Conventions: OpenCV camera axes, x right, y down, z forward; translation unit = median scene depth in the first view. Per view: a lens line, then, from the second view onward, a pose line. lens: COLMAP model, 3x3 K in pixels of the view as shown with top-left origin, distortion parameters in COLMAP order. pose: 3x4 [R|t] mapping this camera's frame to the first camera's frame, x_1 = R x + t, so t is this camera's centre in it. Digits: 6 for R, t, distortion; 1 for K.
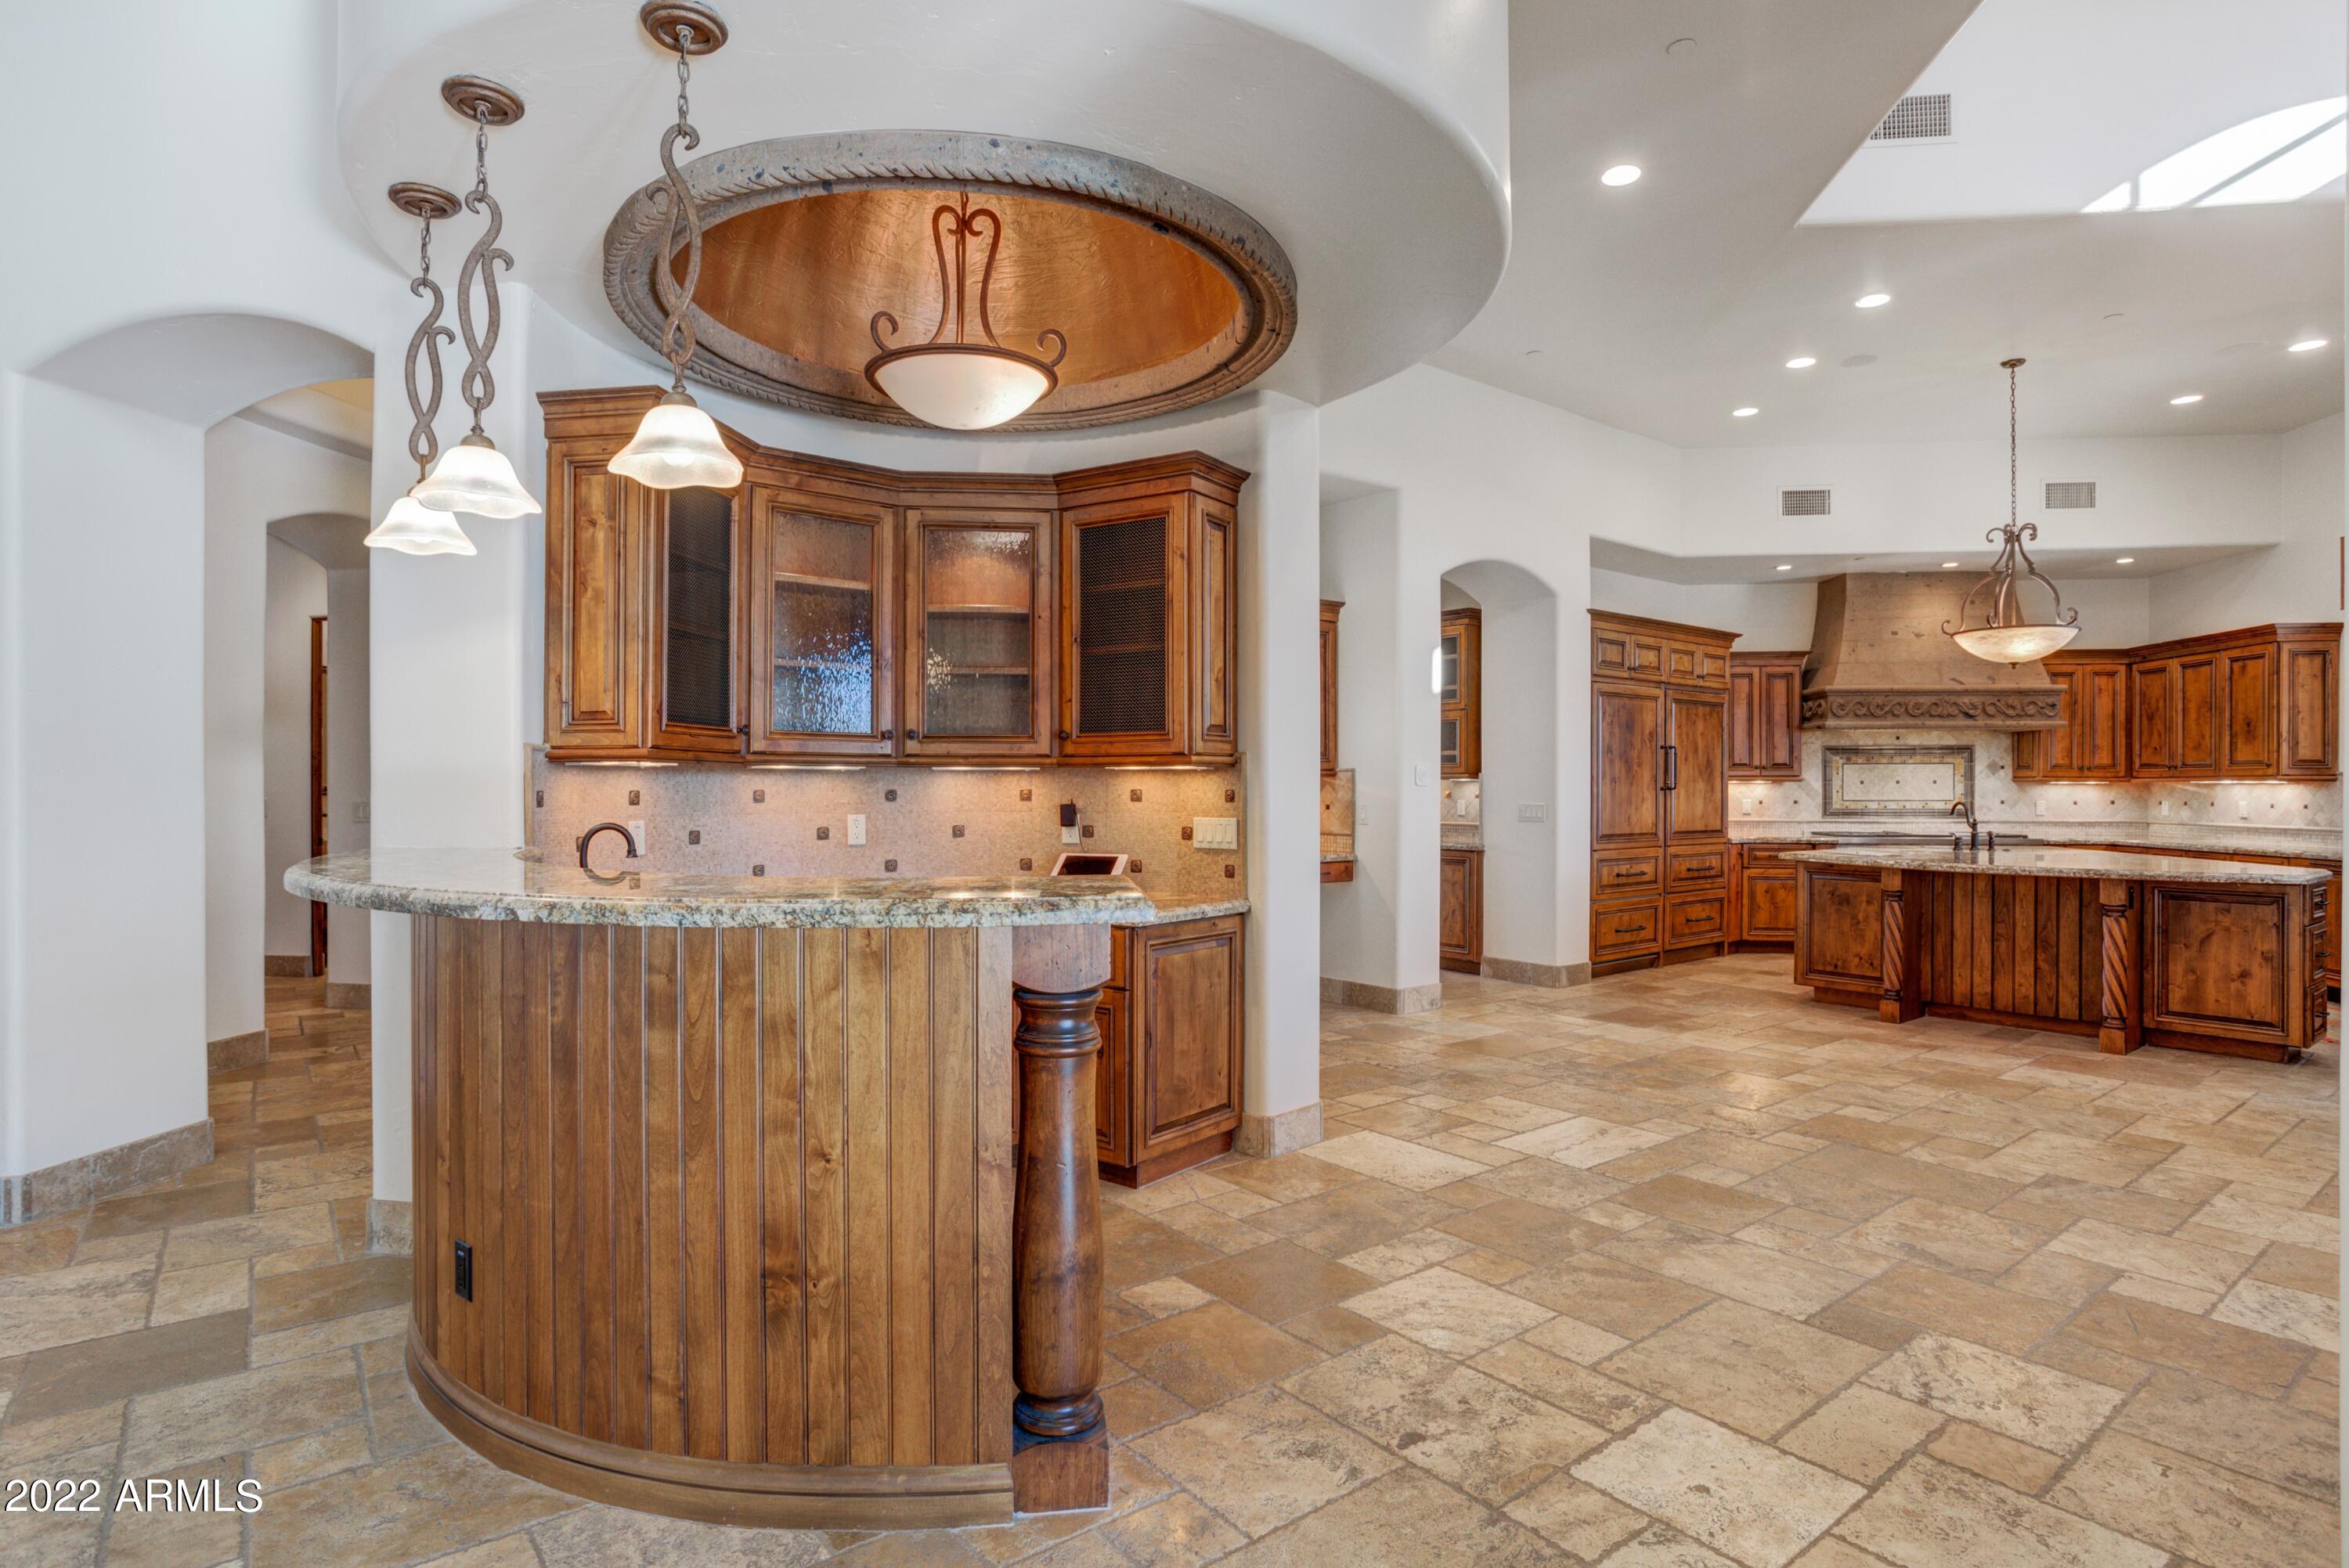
lens RADIAL K [[1211.0, 0, 1152.8], [0, 1211.0, 785.6], [0, 0, 1]] dist [-0.026070, 0.007690]
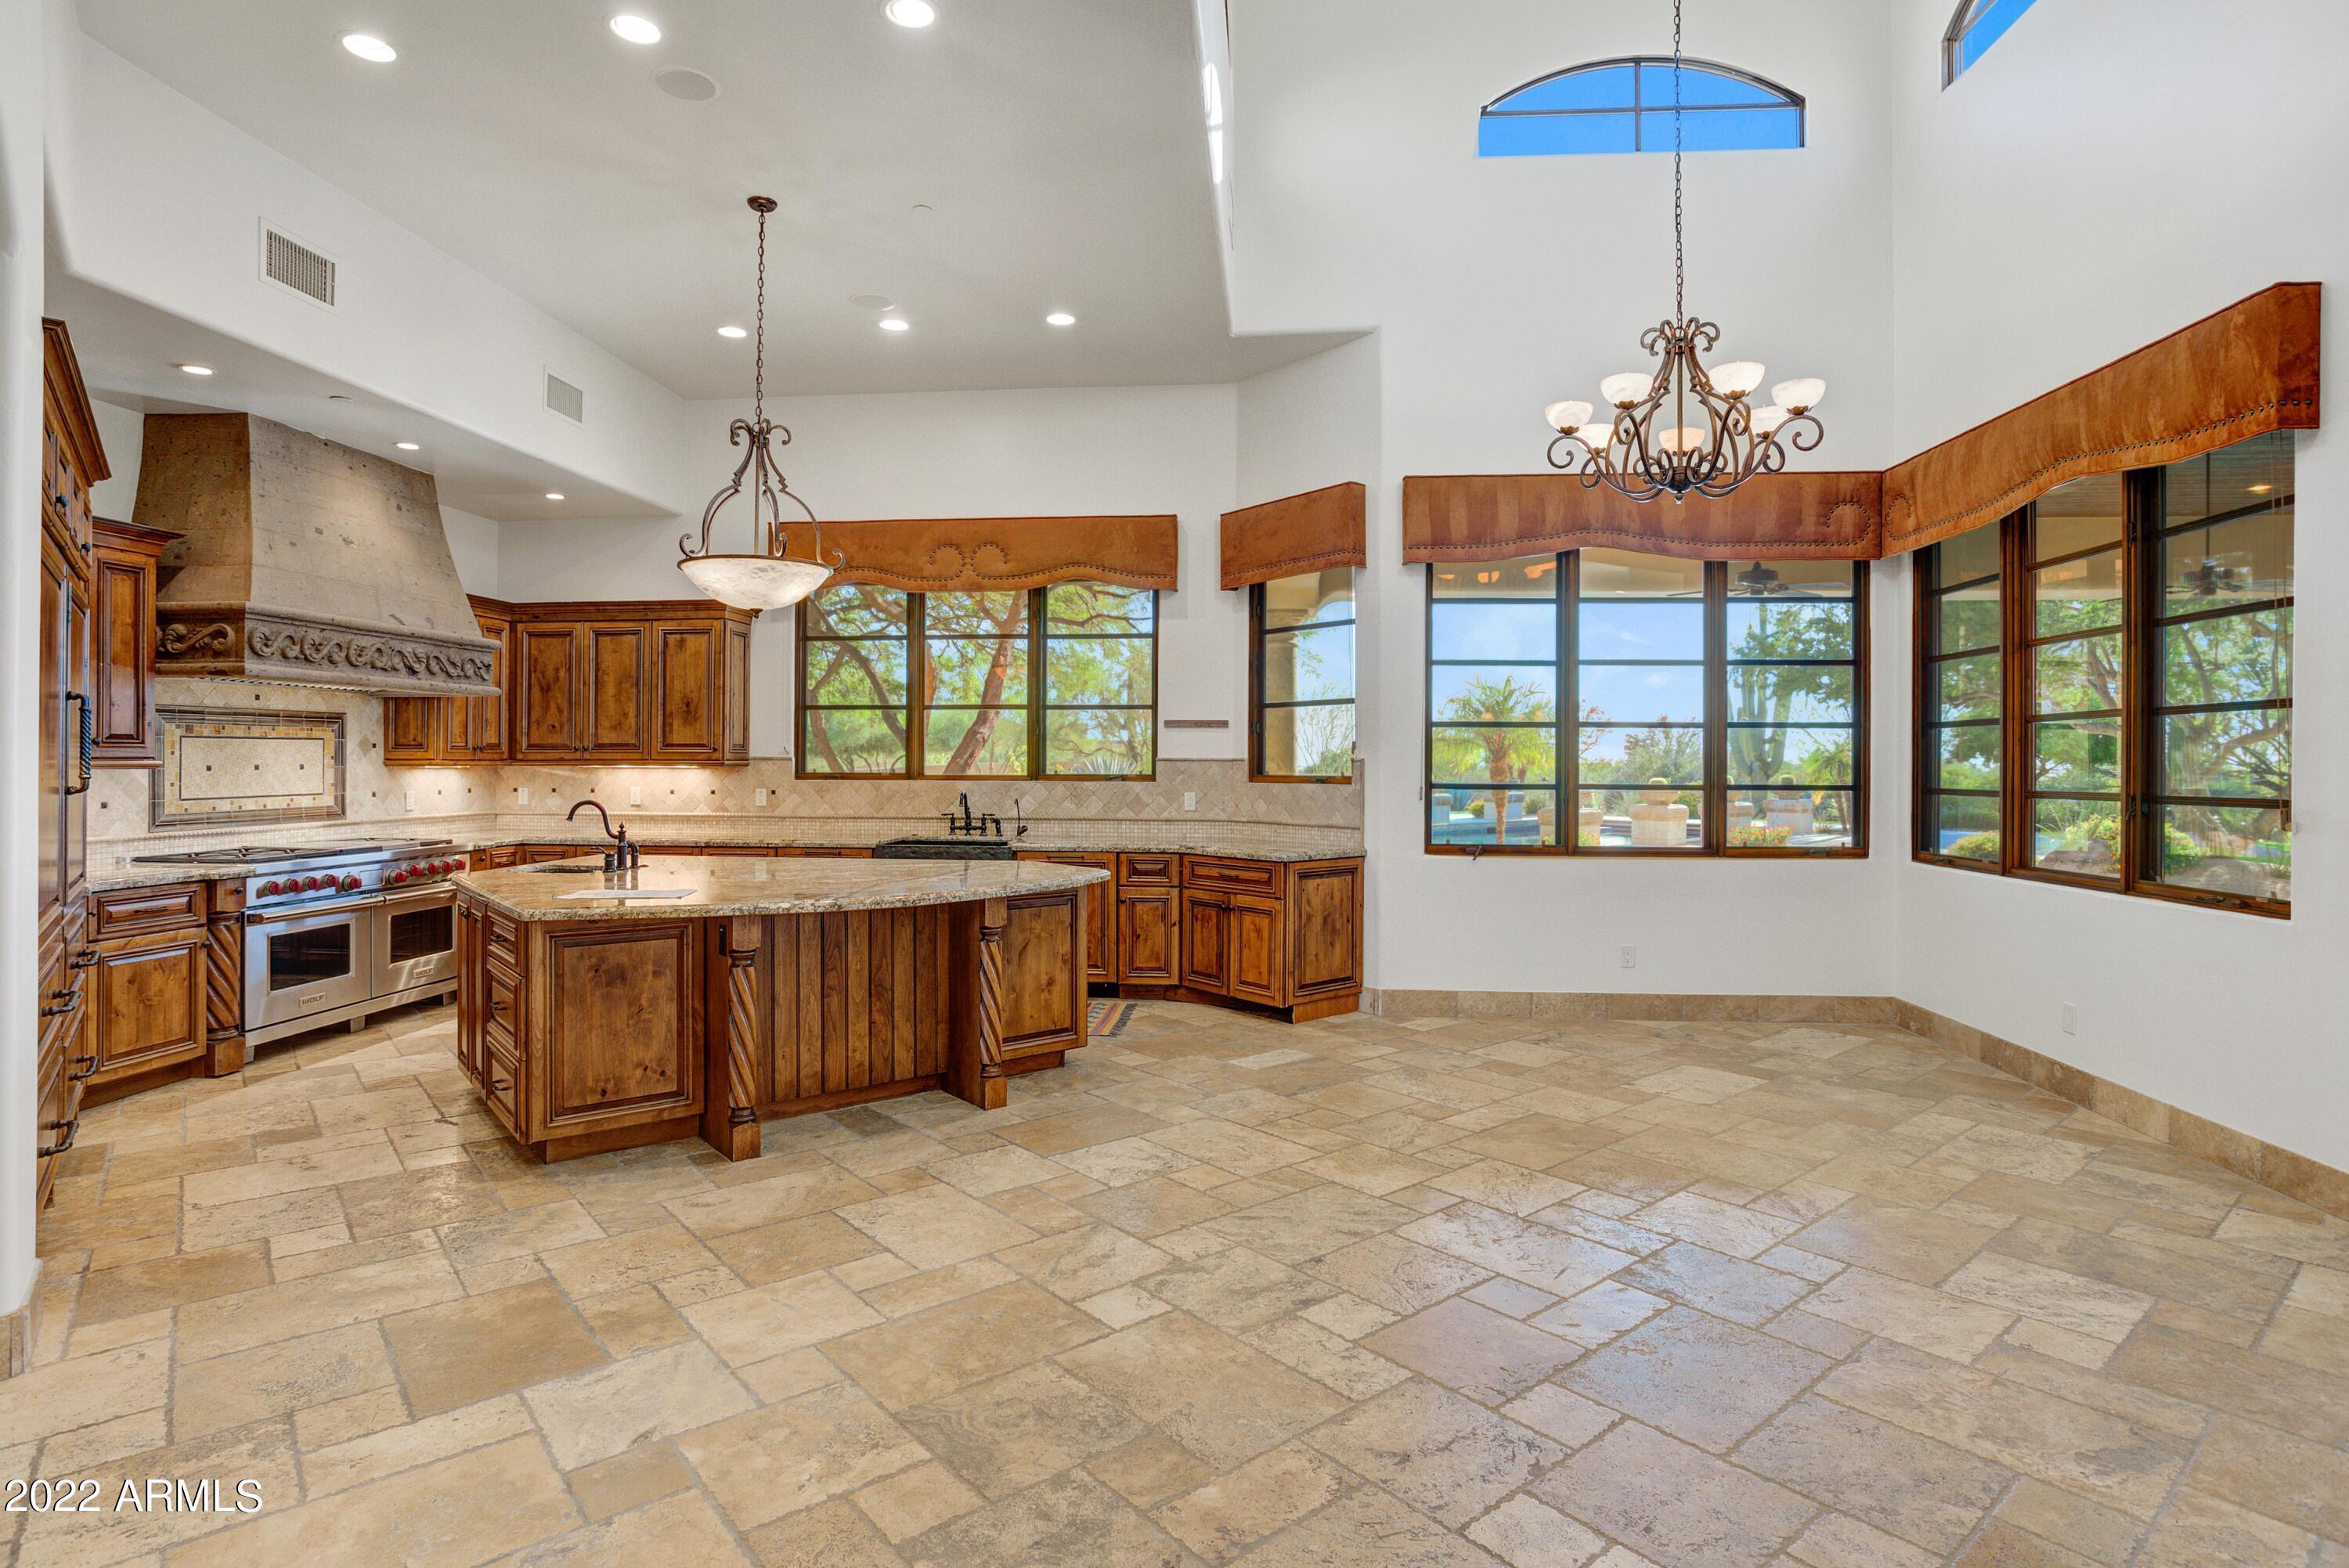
lens RADIAL K [[1211.0, 0, 1160.7], [0, 1211.0, 755.3], [0, 0, 1]] dist [-0.026070, 0.007690]
pose [[-0.035085, 0.001140, 0.999384, -0.022353], [-0.004184, 0.999990, -0.001287, -0.012126], [-0.999376, -0.004226, -0.035080, 0.641844]]
